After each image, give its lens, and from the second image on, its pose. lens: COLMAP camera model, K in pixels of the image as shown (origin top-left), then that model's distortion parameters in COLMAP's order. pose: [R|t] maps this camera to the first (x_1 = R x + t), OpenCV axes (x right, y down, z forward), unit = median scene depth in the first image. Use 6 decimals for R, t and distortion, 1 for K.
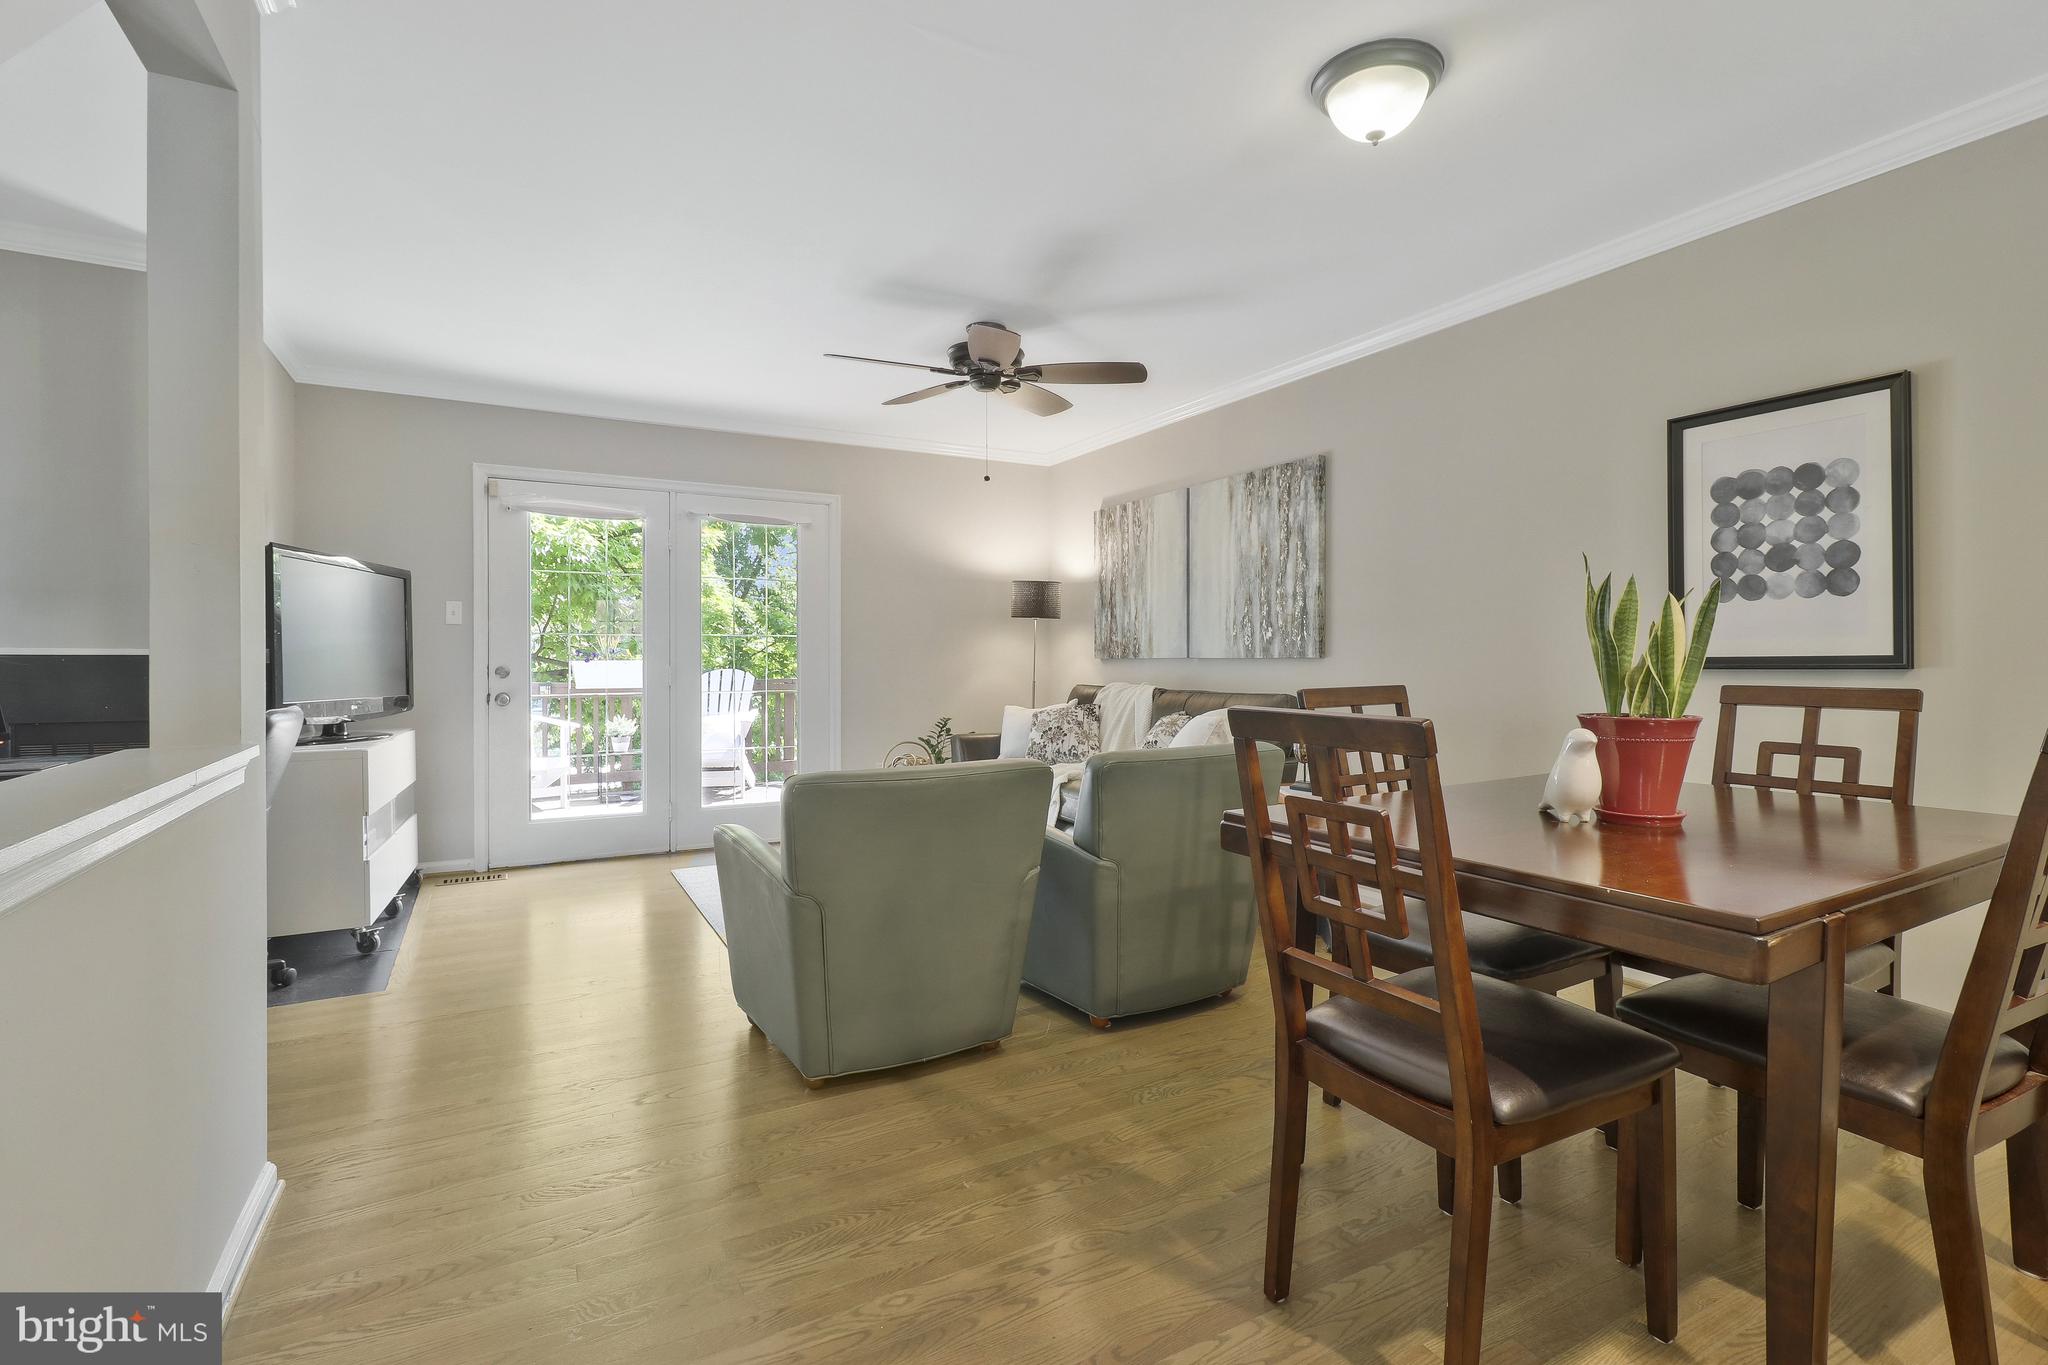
lens RADIAL K [[945.6, 0, 1023.1], [0, 945.6, 669.4], [0, 0, 1]] dist [0.000726, 0.000275]
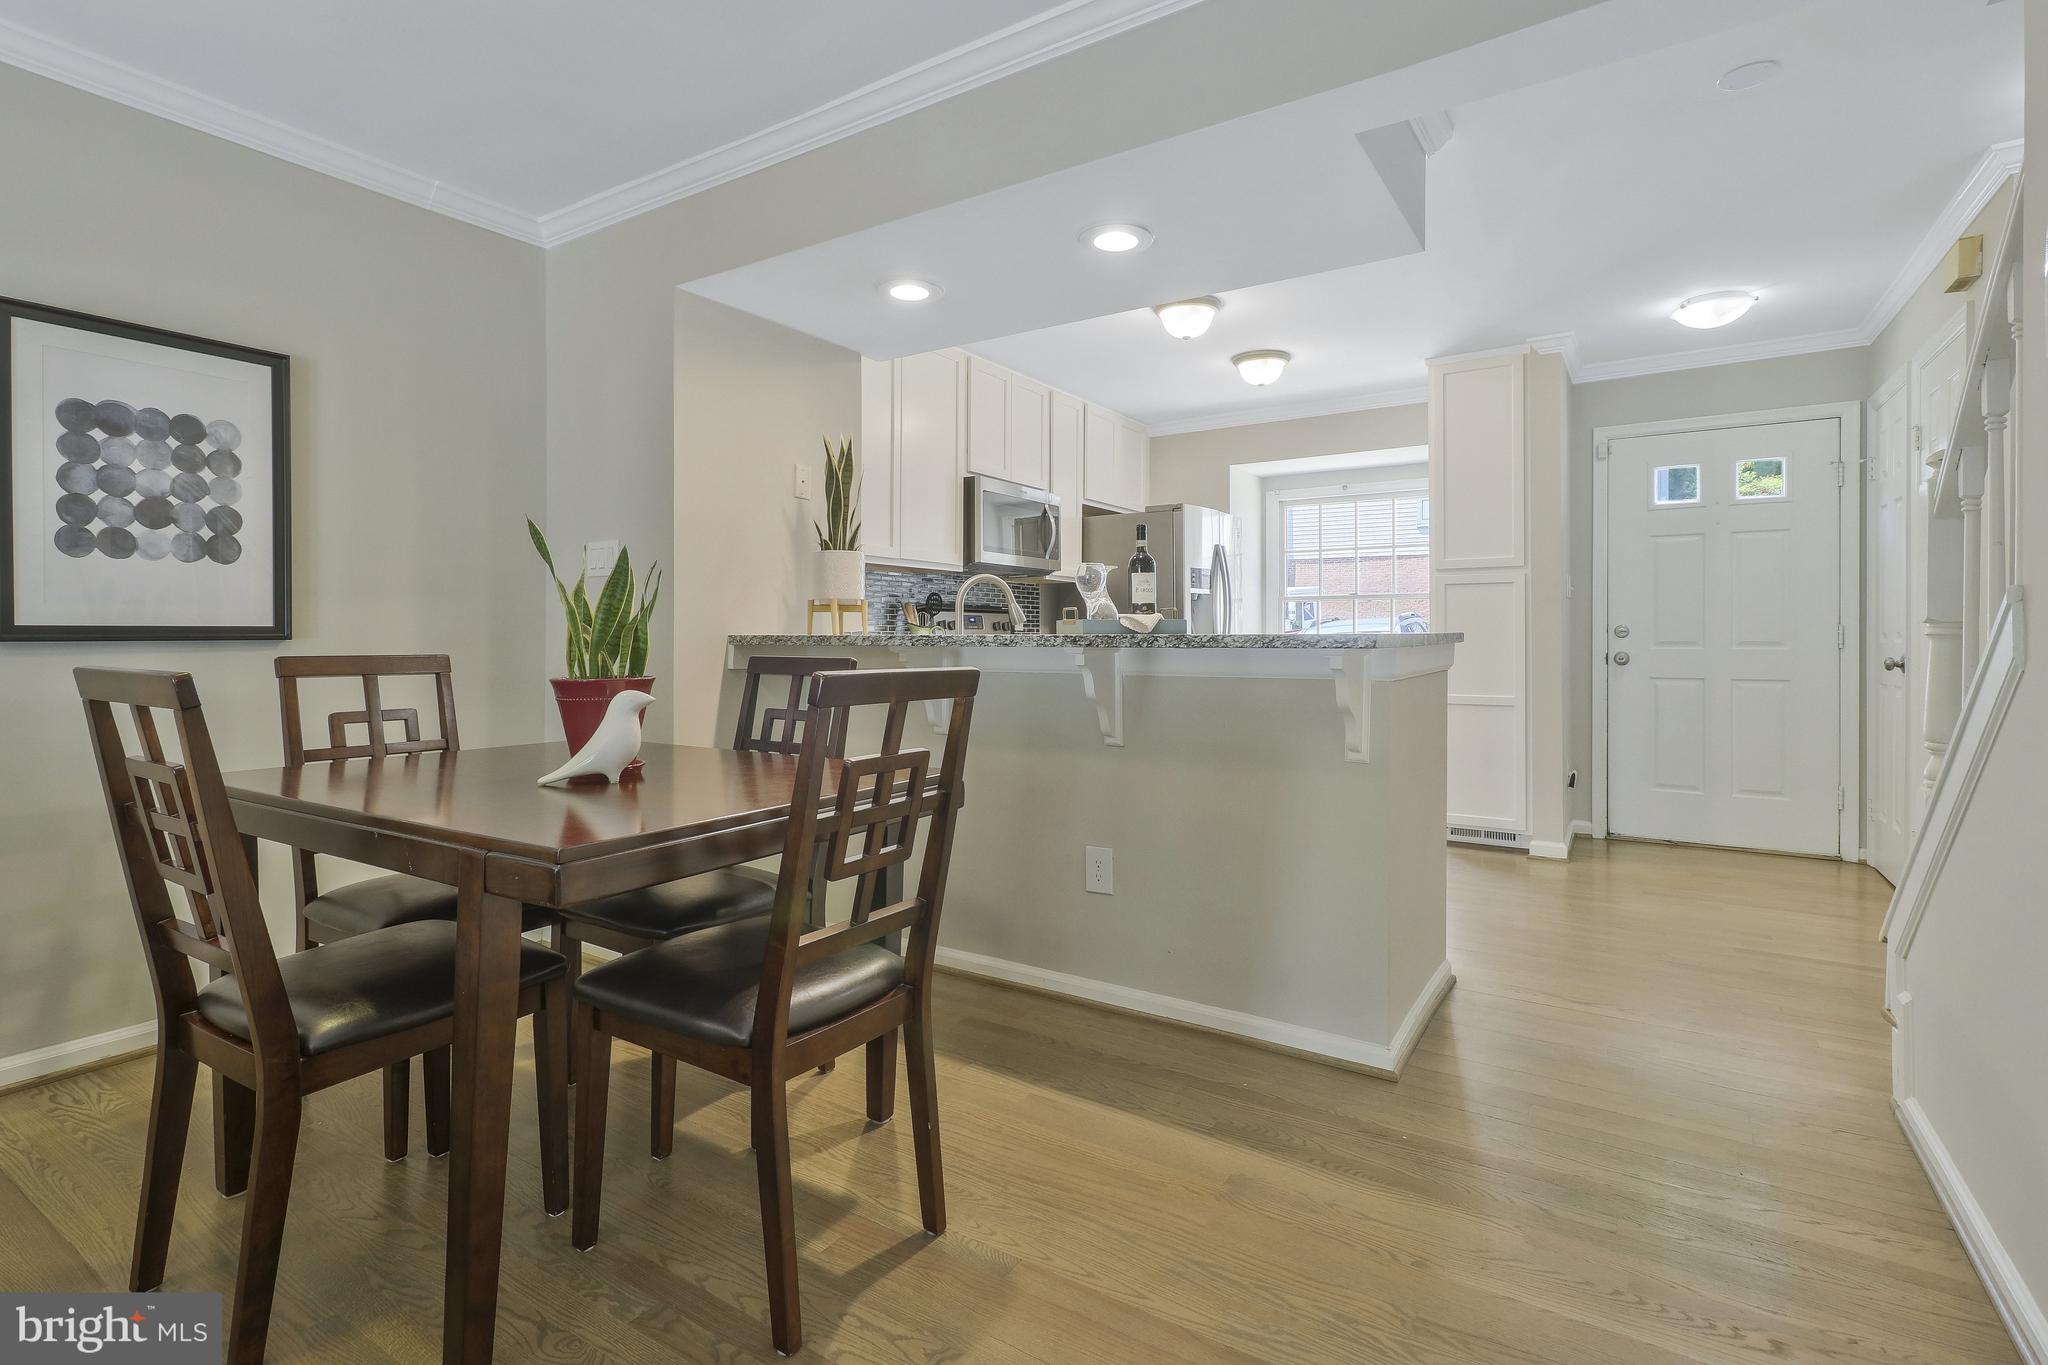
lens RADIAL K [[963.9, 0, 1028.5], [0, 963.9, 636.9], [0, 0, 1]] dist [0.000287, -0.000219]
pose [[-0.472015, 0.004872, 0.881577, -0.224150], [0.010742, 0.999942, 0.000225, 0.002830], [-0.881525, 0.009576, -0.472041, 0.439908]]
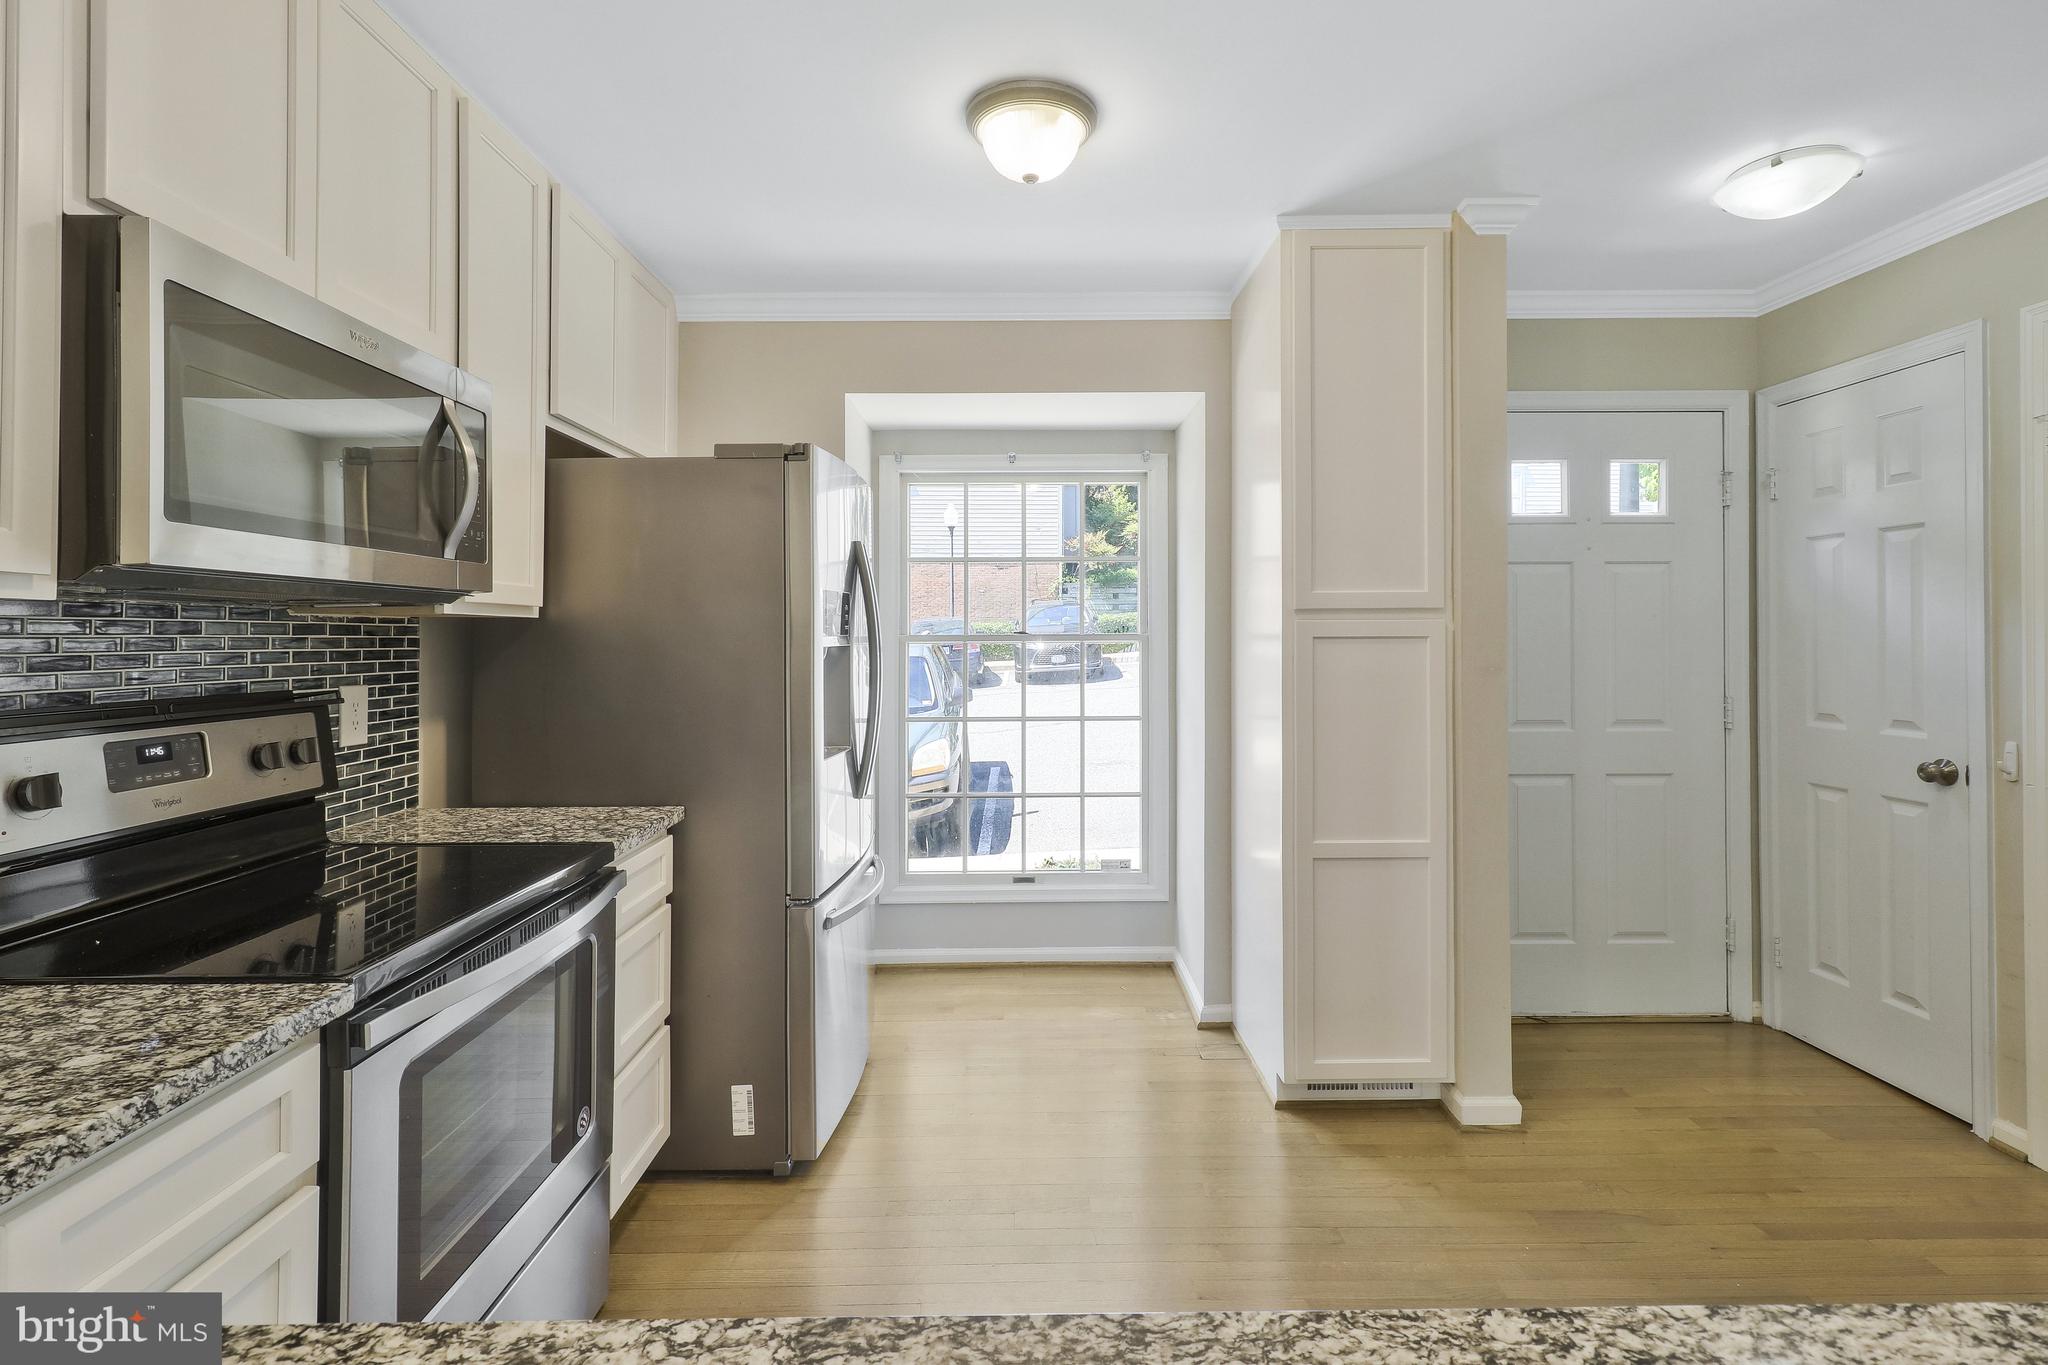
lens RADIAL K [[953.6, 0, 1029.7], [0, 953.6, 632.2], [0, 0, 1]] dist [0.001141, 0.000250]
pose [[-0.881296, 0.011653, 0.472422, 0.398134], [0.013684, 0.999906, 0.000862, -0.057875], [-0.472367, 0.007224, -0.881372, 0.101337]]
